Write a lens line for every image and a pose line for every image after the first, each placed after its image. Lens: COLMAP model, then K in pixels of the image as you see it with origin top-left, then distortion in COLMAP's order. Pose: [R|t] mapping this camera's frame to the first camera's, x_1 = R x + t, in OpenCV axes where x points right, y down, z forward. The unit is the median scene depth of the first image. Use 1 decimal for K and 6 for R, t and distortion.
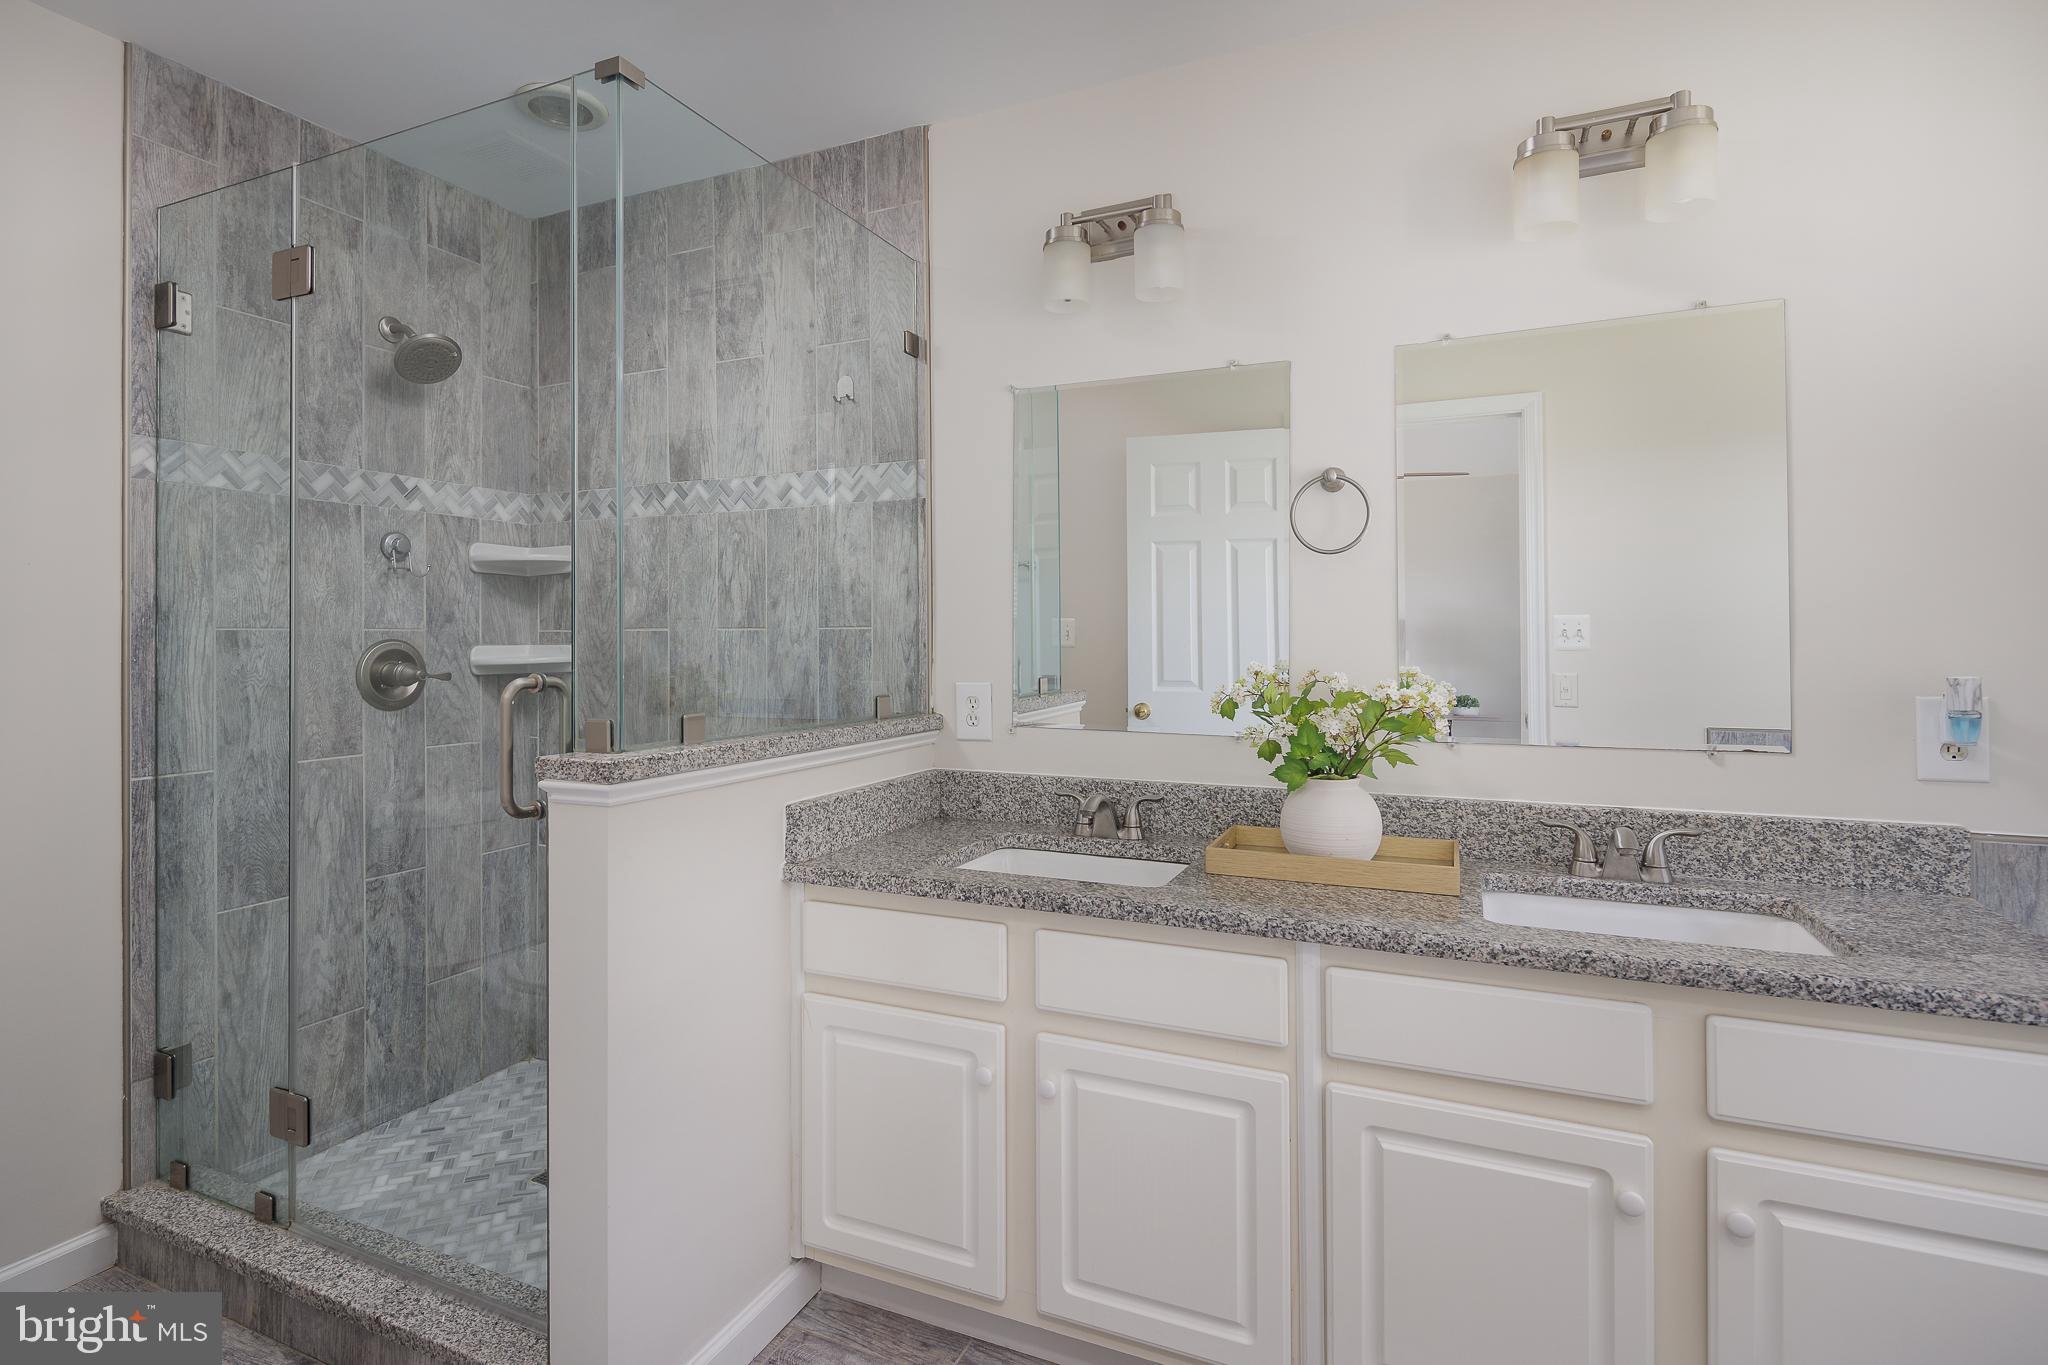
lens RADIAL K [[1003.7, 0, 1028.0], [0, 1003.7, 642.2], [0, 0, 1]] dist [-0.001818, -0.000541]
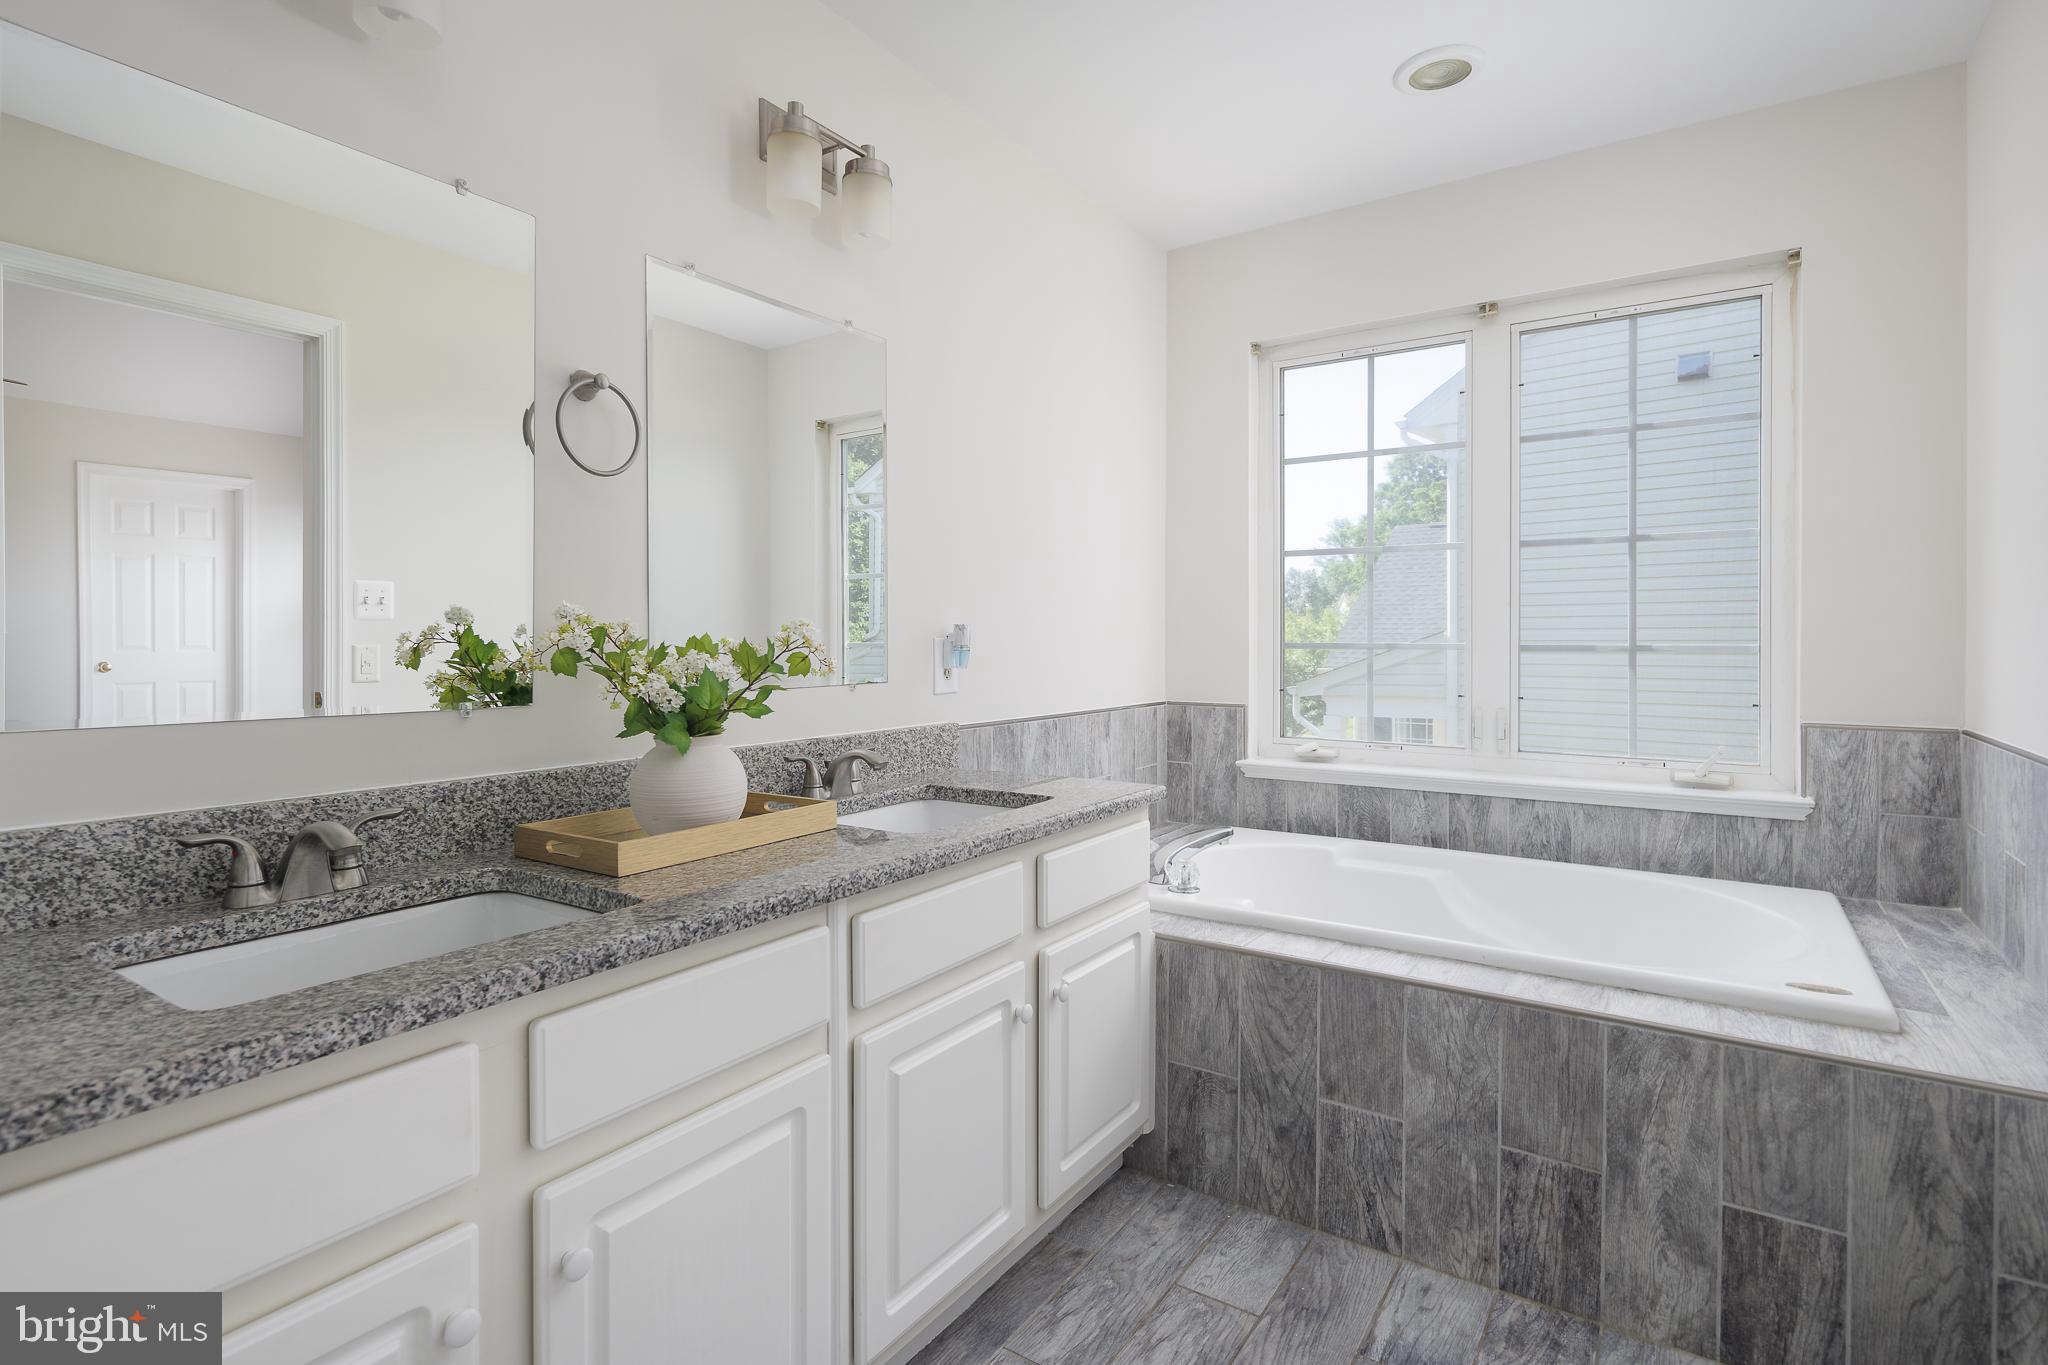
lens RADIAL K [[1003.7, 0, 1028.0], [0, 1003.7, 642.2], [0, 0, 1]] dist [-0.001818, -0.000541]
pose [[0.175174, -0.003701, 0.984531, -0.528686], [0.002063, 0.999992, 0.003392, 0.054819], [-0.984535, 0.001437, 0.175180, 0.592995]]
